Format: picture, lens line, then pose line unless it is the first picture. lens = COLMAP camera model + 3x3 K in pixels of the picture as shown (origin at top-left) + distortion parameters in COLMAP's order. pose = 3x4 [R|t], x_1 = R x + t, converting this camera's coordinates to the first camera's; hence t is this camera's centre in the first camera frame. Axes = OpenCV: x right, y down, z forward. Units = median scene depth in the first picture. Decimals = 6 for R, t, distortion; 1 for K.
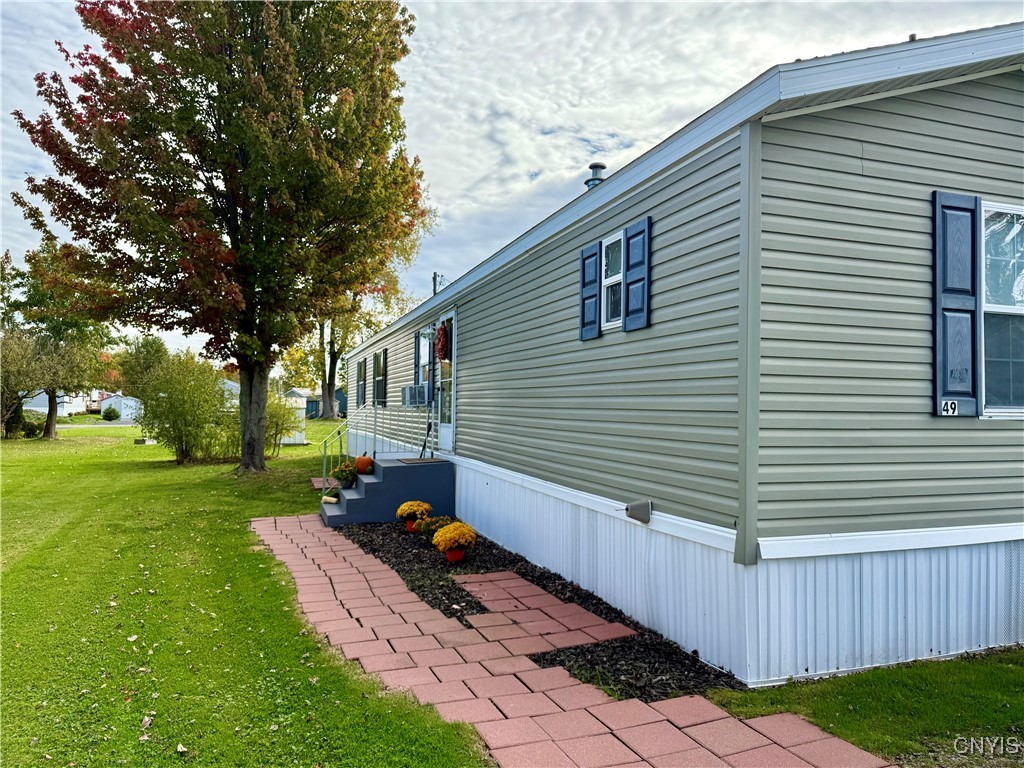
lens RADIAL K [[716.3, 0, 511.5], [0, 716.3, 387.7], [0, 0, 1]] dist [0.103152, -0.157132]
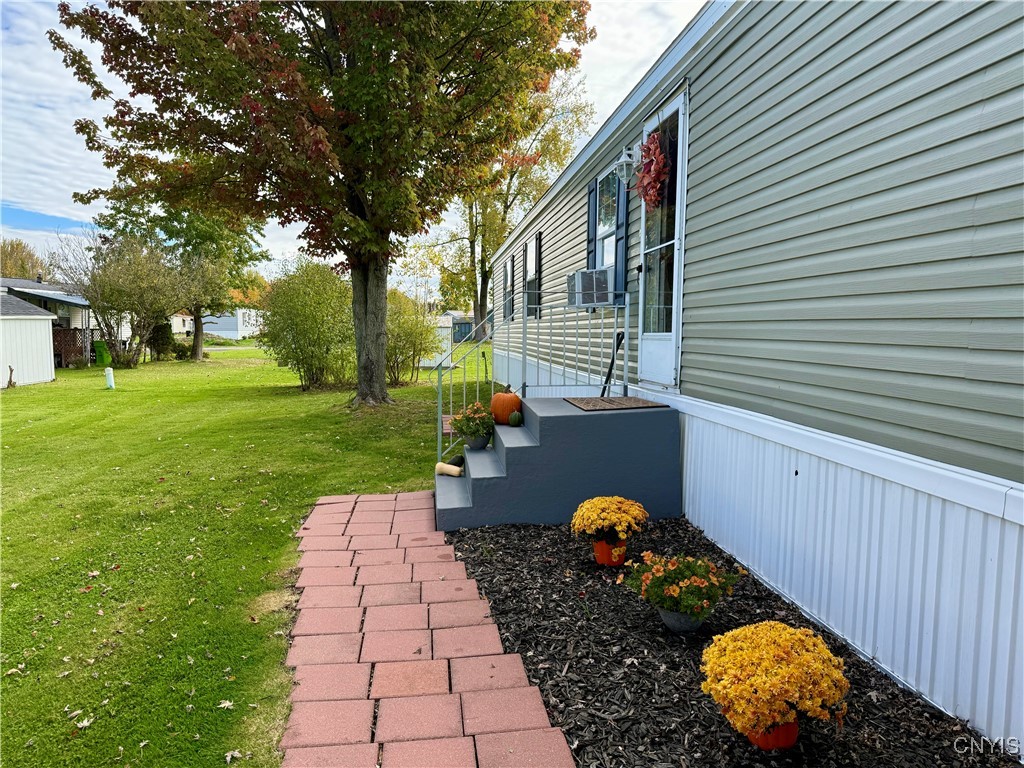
lens RADIAL K [[698.4, 0, 509.1], [0, 698.4, 395.3], [0, 0, 1]] dist [0.073946, 0.000358]
pose [[0.977086, 0.010312, -0.212596, -0.089951], [0.015006, 0.993002, 0.117137, 0.034538], [0.212317, -0.117643, 0.970094, 0.489140]]
